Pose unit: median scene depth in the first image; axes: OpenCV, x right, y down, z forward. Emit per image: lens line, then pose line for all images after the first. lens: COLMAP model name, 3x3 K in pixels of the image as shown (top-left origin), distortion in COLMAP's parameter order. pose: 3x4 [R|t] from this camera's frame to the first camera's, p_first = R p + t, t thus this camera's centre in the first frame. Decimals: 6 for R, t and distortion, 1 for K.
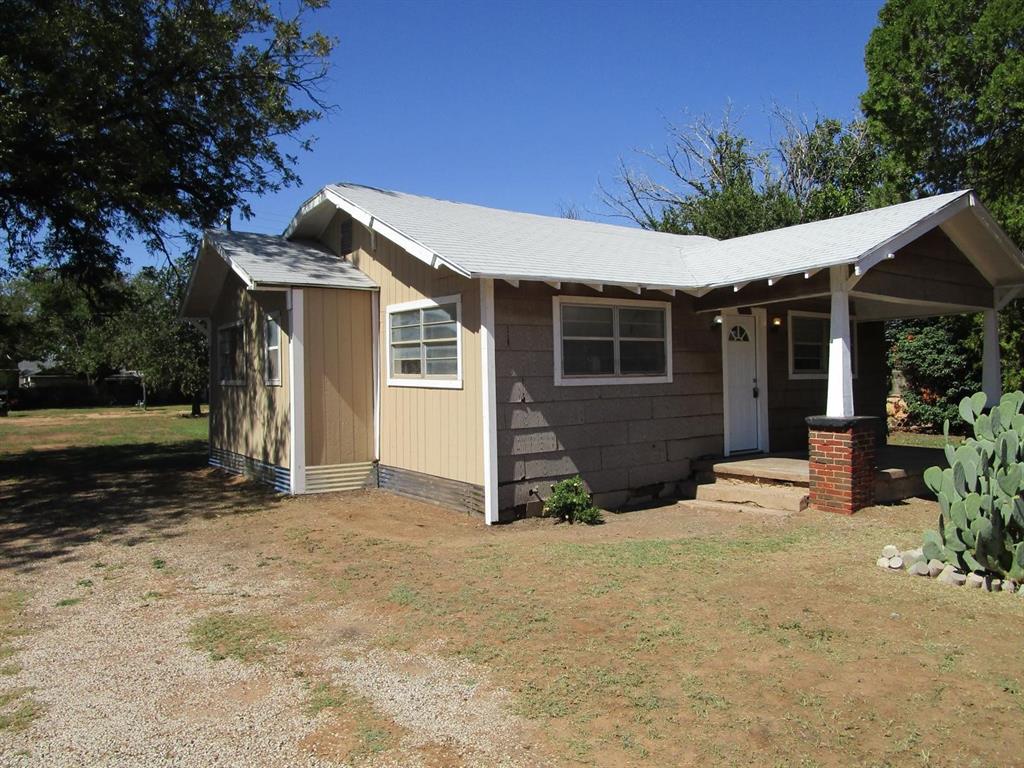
lens RADIAL K [[737.3, 0, 513.4], [0, 737.3, 380.5], [0, 0, 1]] dist [-0.018473, 0.010418]
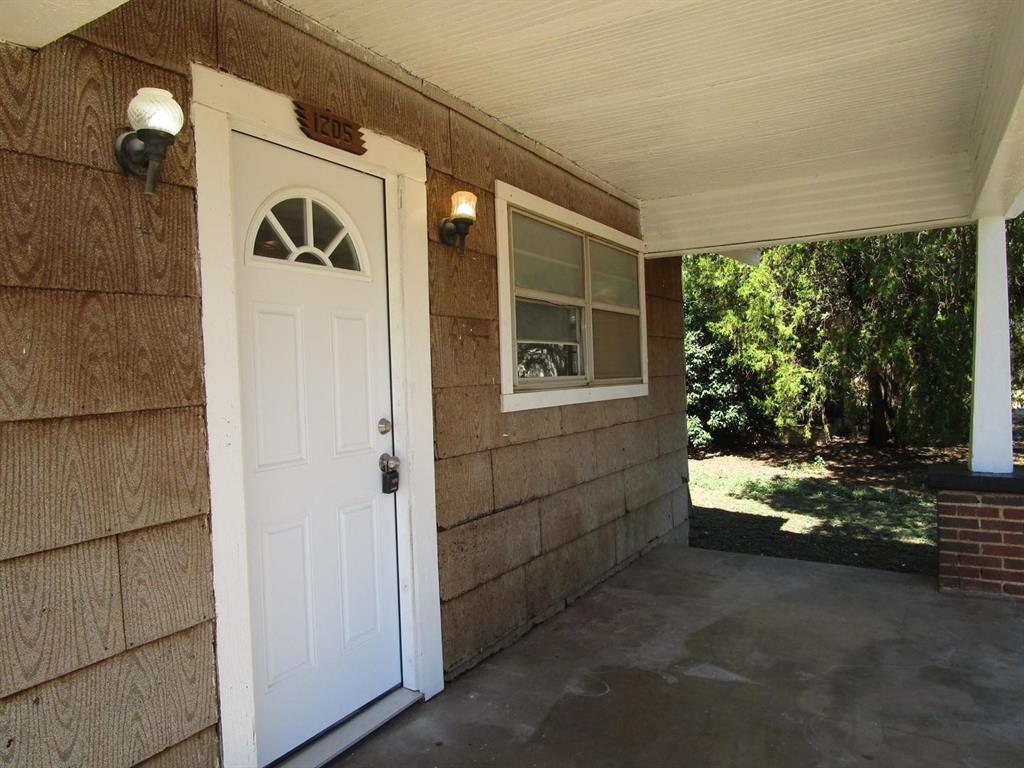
lens RADIAL K [[737.3, 0, 511.7], [0, 737.3, 383.2], [0, 0, 1]] dist [-0.018473, 0.010418]
pose [[0.911922, -0.020767, 0.409838, 0.262395], [0.017581, 0.999779, 0.011541, -0.017066], [-0.409987, -0.003320, 0.912085, 0.746345]]
